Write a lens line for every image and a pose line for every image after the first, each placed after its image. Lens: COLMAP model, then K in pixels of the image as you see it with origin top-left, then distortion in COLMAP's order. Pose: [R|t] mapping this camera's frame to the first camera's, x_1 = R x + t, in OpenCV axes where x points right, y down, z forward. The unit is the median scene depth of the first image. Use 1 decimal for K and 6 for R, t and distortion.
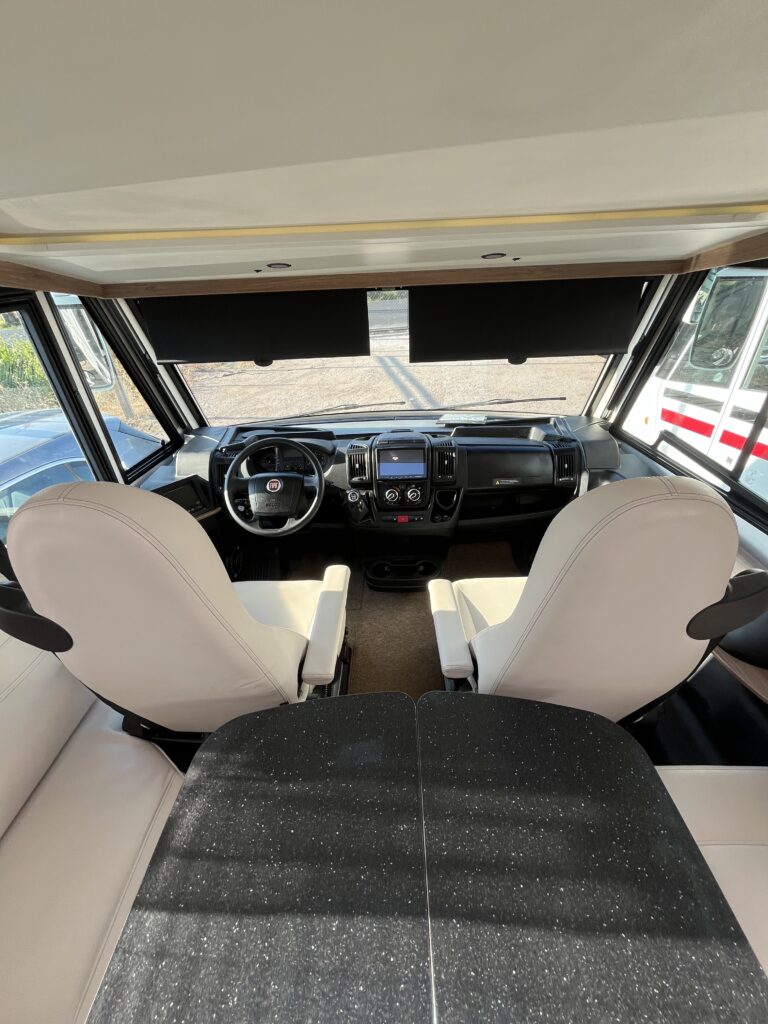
lens RADIAL K [[412.7, 0, 388.6], [0, 412.7, 512.1], [0, 0, 1]] dist [-0.003409, 0.000459]
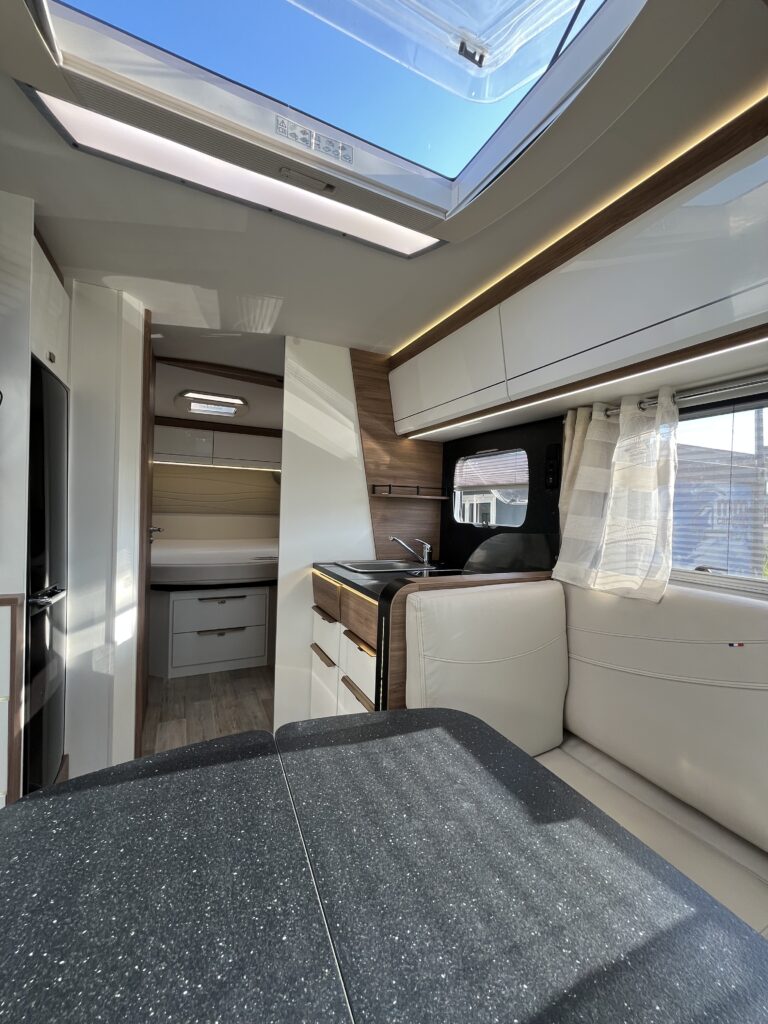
lens RADIAL K [[412.7, 0, 387.6], [0, 412.7, 512.2], [0, 0, 1]] dist [-0.003409, 0.000459]
pose [[-0.891970, 0.012259, -0.451928, 0.099779], [-0.241022, 0.832831, 0.498298, 0.031368], [0.382488, 0.553392, -0.739906, 0.296805]]
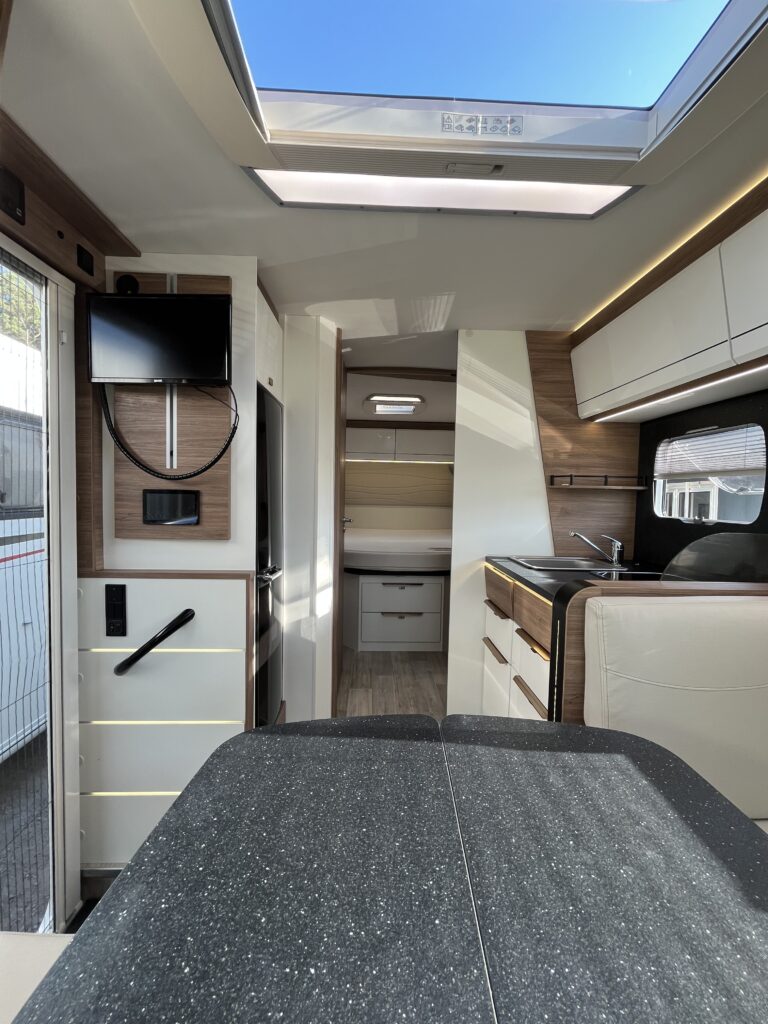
lens RADIAL K [[412.7, 0, 387.7], [0, 412.7, 512.3], [0, 0, 1]] dist [-0.003409, 0.000459]
pose [[-0.998890, 0.016773, -0.044009, 0.085320], [-0.011426, 0.820210, 0.571949, 0.024124], [0.045690, 0.571817, -0.819108, 0.295232]]
